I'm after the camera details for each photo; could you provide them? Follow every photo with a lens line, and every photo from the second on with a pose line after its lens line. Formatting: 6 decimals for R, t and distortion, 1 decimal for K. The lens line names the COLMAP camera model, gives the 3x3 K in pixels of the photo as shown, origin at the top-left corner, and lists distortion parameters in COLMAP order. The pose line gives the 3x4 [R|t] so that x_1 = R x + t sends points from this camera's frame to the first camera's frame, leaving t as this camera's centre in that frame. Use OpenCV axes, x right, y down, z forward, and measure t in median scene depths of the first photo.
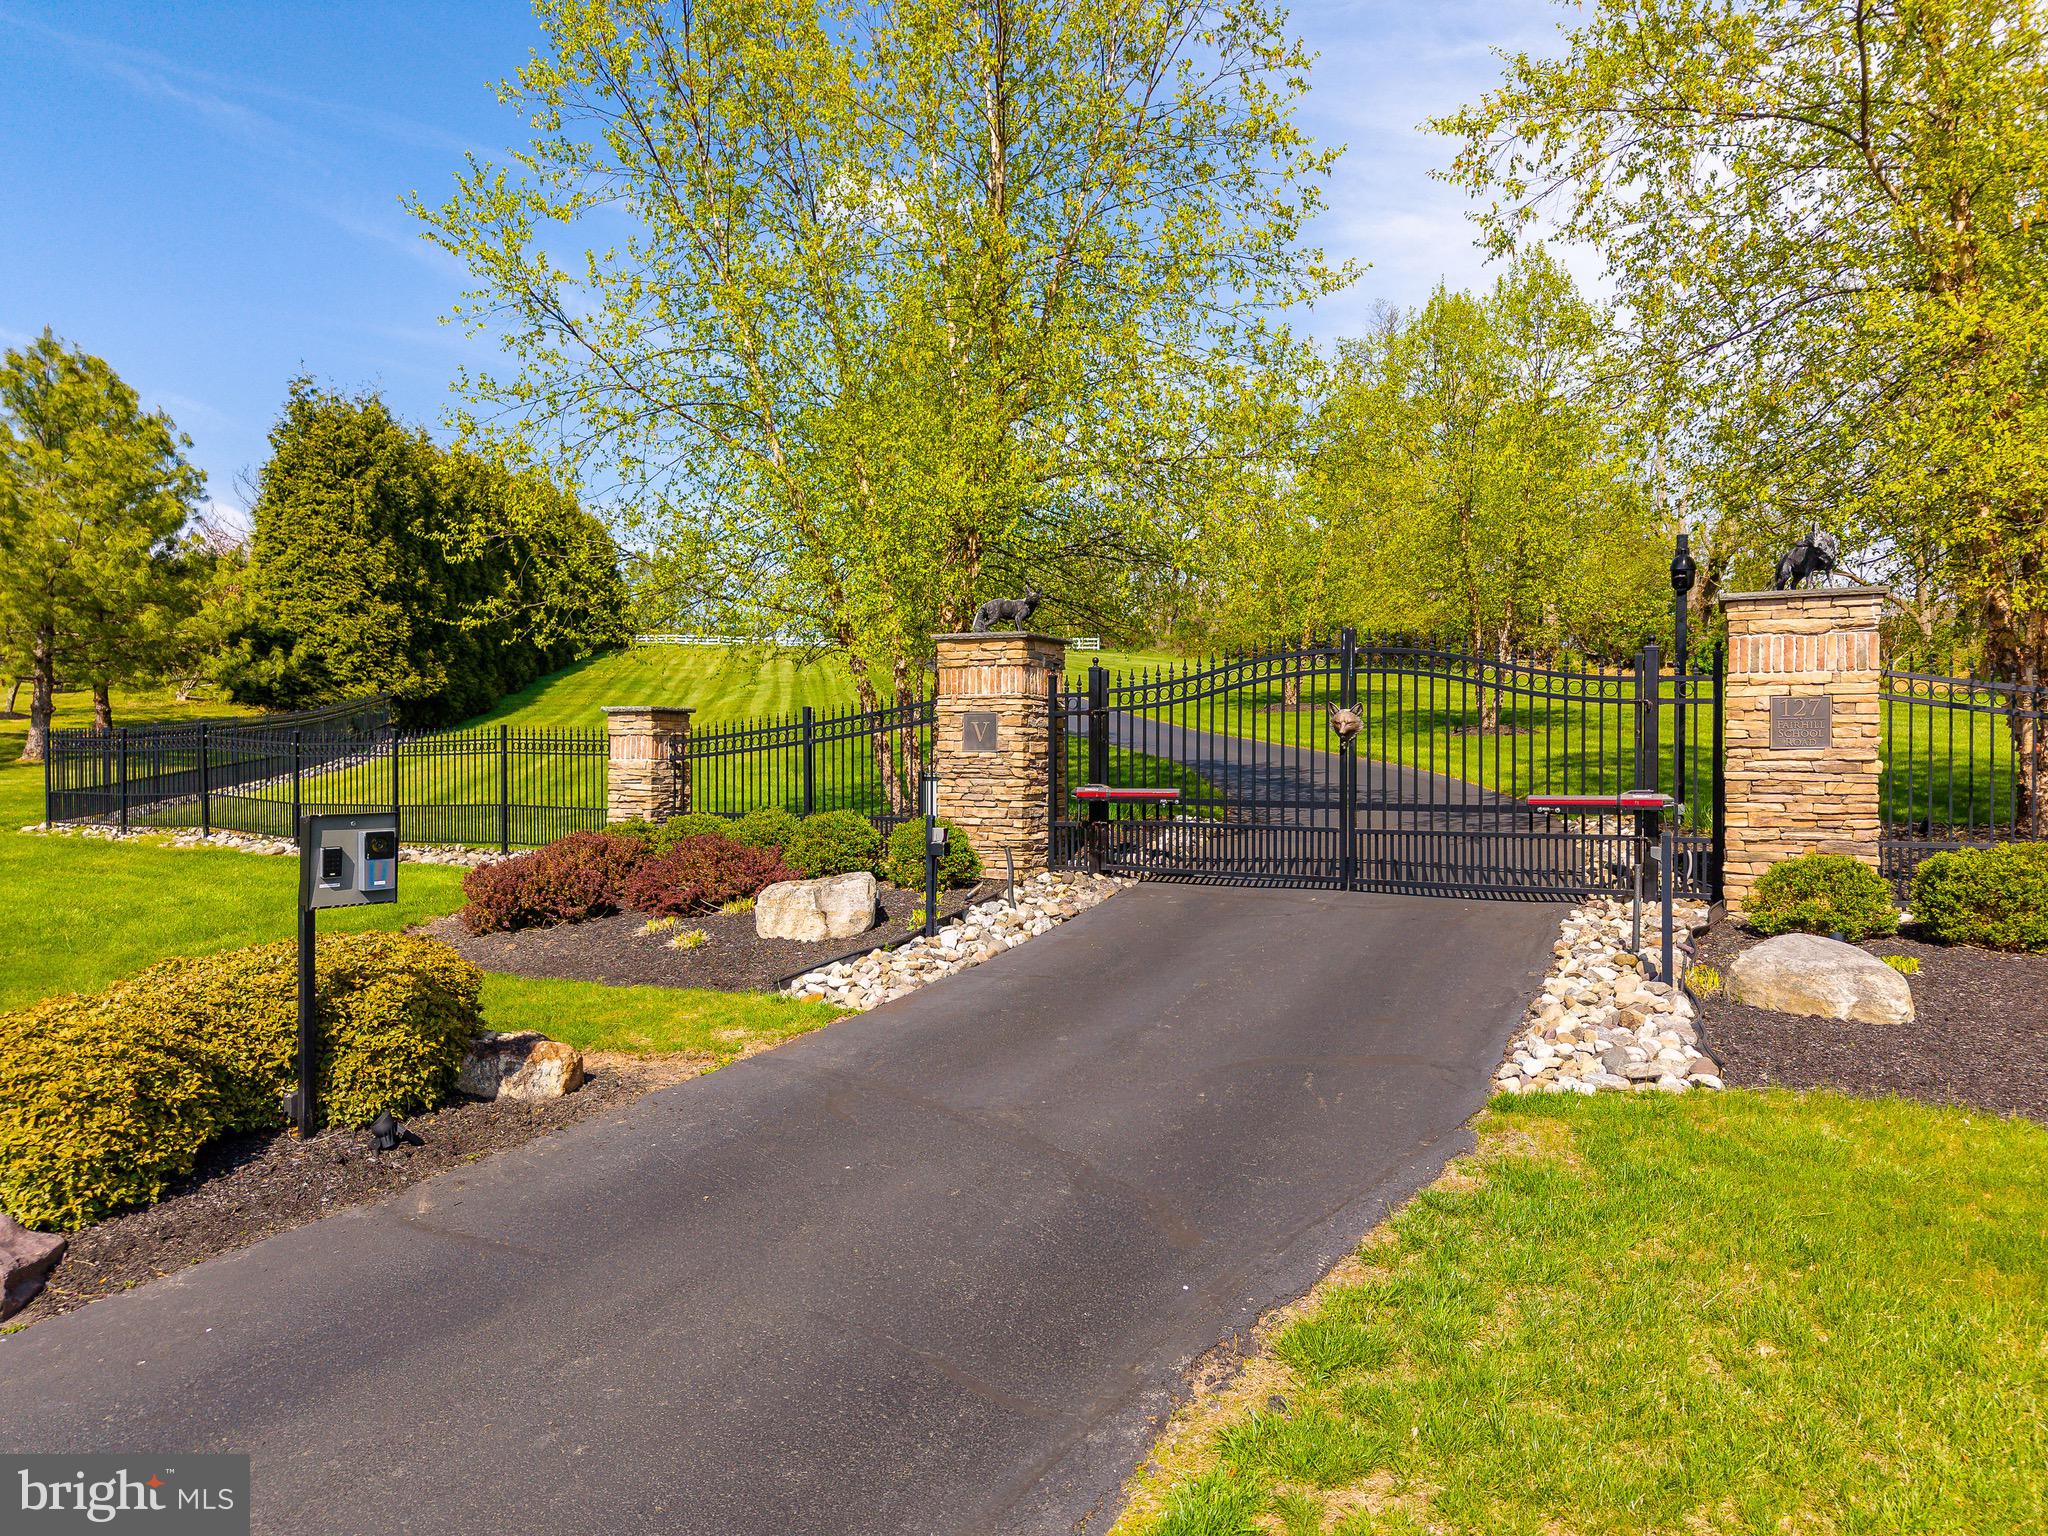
lens RADIAL K [[1411.5, 0, 1027.0], [0, 1411.5, 770.4], [0, 0, 1]] dist [0.012621, -0.010832]
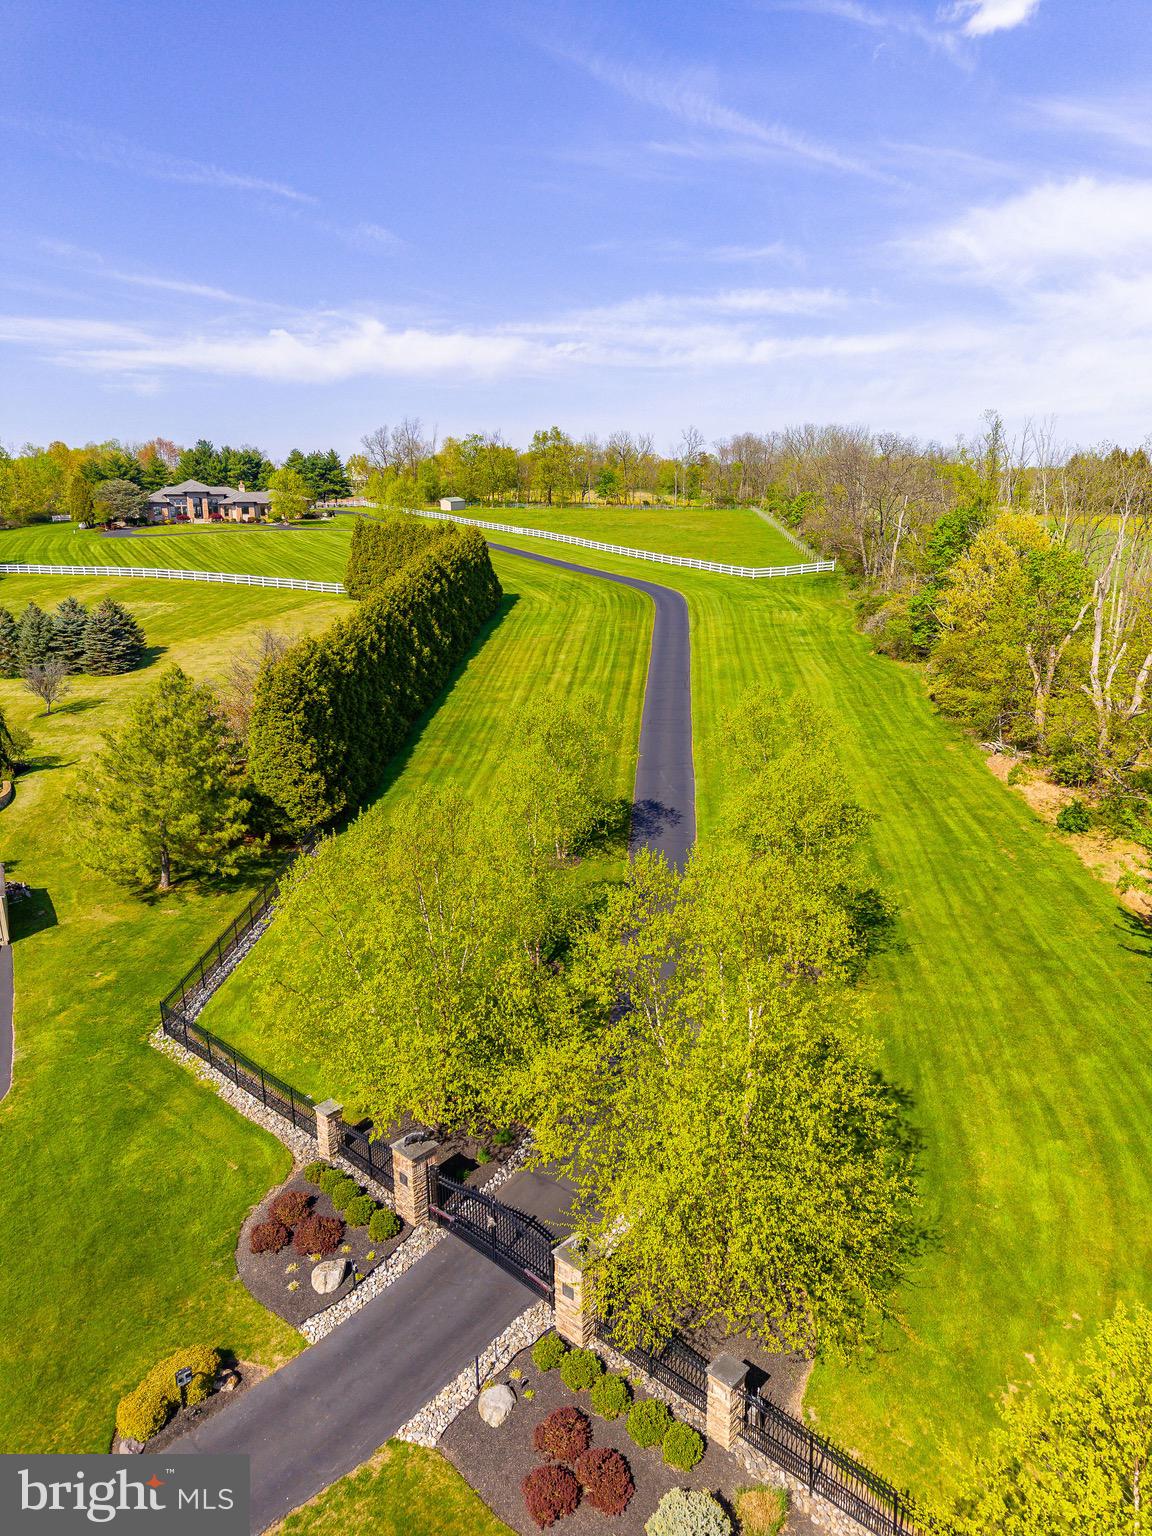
lens RADIAL K [[1058.6, 0, 575.4], [0, 1058.6, 766.7], [0, 0, 1]] dist [0.012621, -0.010832]
pose [[0.962878, 0.053278, -0.264626, 0.303253], [0.013251, 0.969817, 0.243472, -0.495375], [0.269610, -0.237940, 0.933110, -0.294595]]
